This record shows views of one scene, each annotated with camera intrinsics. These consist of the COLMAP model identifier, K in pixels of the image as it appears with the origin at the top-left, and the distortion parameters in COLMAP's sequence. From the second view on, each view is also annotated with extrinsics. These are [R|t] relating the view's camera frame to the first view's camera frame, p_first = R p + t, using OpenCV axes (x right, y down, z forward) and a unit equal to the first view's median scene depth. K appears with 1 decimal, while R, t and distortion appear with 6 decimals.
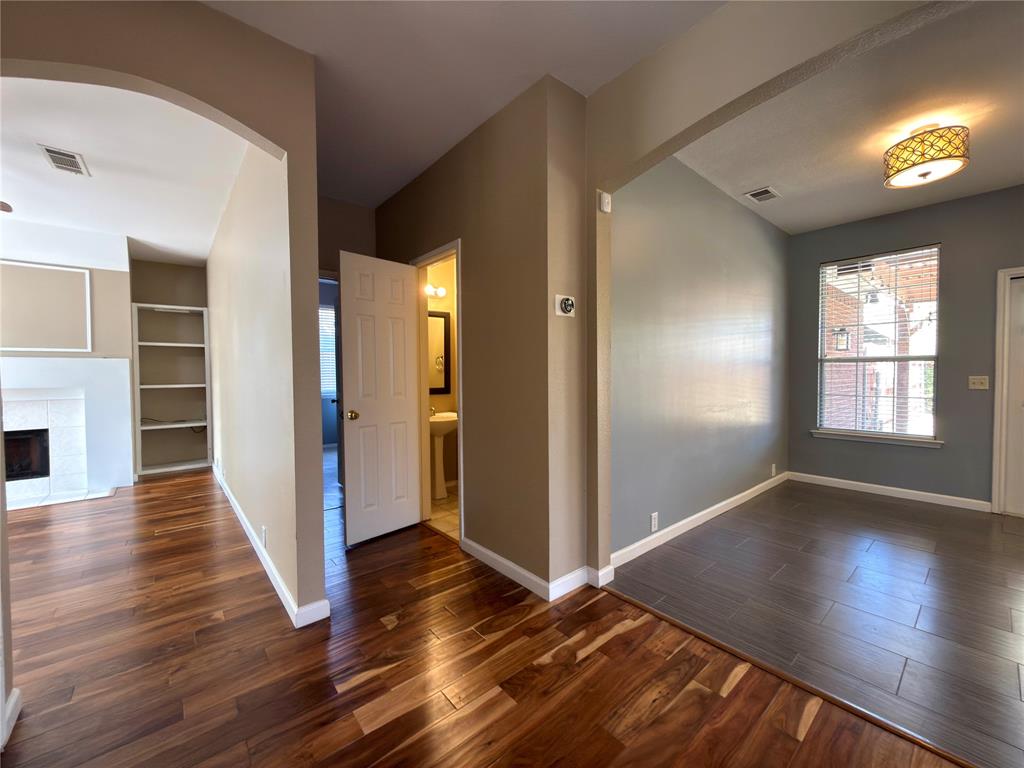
lens RADIAL K [[410.2, 0, 514.4], [0, 410.2, 385.4], [0, 0, 1]] dist [0.000763, -0.000066]
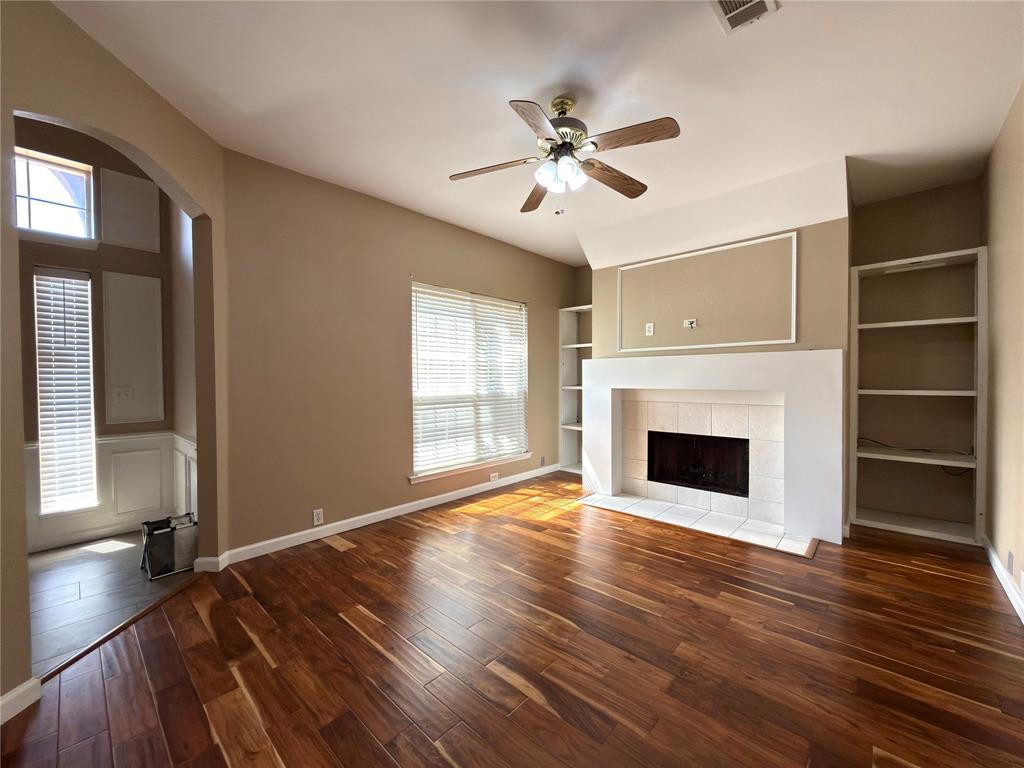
lens RADIAL K [[410.2, 0, 510.4], [0, 410.2, 389.1], [0, 0, 1]] dist [0.000763, -0.000066]
pose [[0.122261, 0.018554, -0.992325, -0.392651], [-0.024230, 0.999583, 0.015704, 0.002948], [0.992202, 0.022124, 0.122660, 0.439976]]
